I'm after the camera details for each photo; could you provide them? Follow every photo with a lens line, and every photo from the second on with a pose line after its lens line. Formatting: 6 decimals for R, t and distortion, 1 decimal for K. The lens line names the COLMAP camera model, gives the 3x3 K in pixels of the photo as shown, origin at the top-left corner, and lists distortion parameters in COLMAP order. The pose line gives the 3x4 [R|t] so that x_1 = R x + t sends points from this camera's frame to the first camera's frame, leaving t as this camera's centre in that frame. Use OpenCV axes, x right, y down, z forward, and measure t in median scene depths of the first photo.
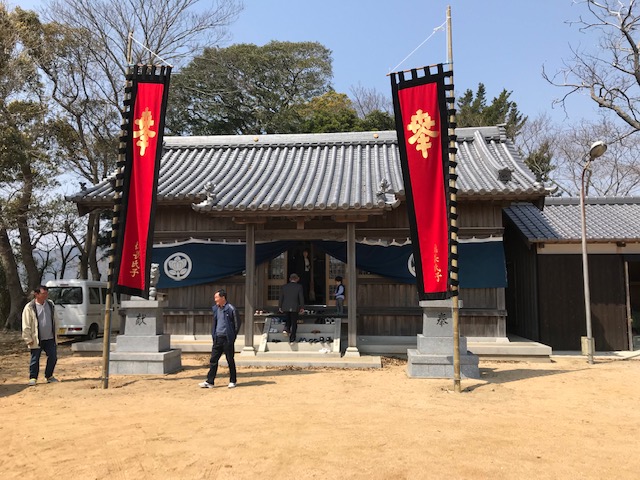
lens RADIAL K [[528.5, 0, 310.1], [0, 528.5, 242.5], [0, 0, 1]] dist [0.003875, -0.002821]
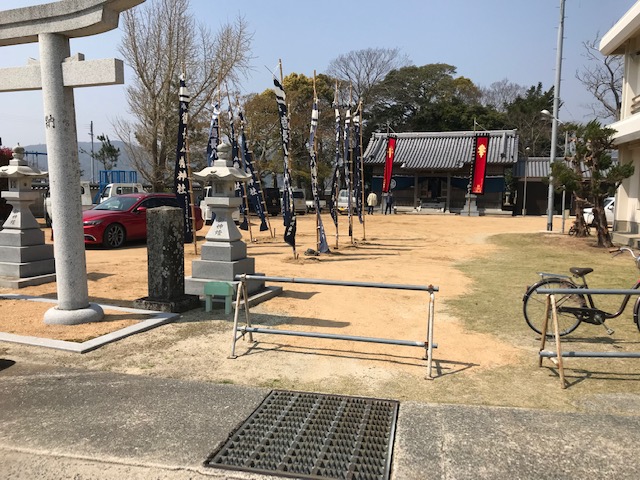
lens RADIAL K [[528.5, 0, 310.1], [0, 528.5, 242.5], [0, 0, 1]] dist [0.003875, -0.002821]
pose [[0.958480, 0.042024, -0.282045, 0.186142], [0.016109, 0.979522, 0.200691, -0.262740], [0.284703, -0.196902, 0.938176, -2.229921]]
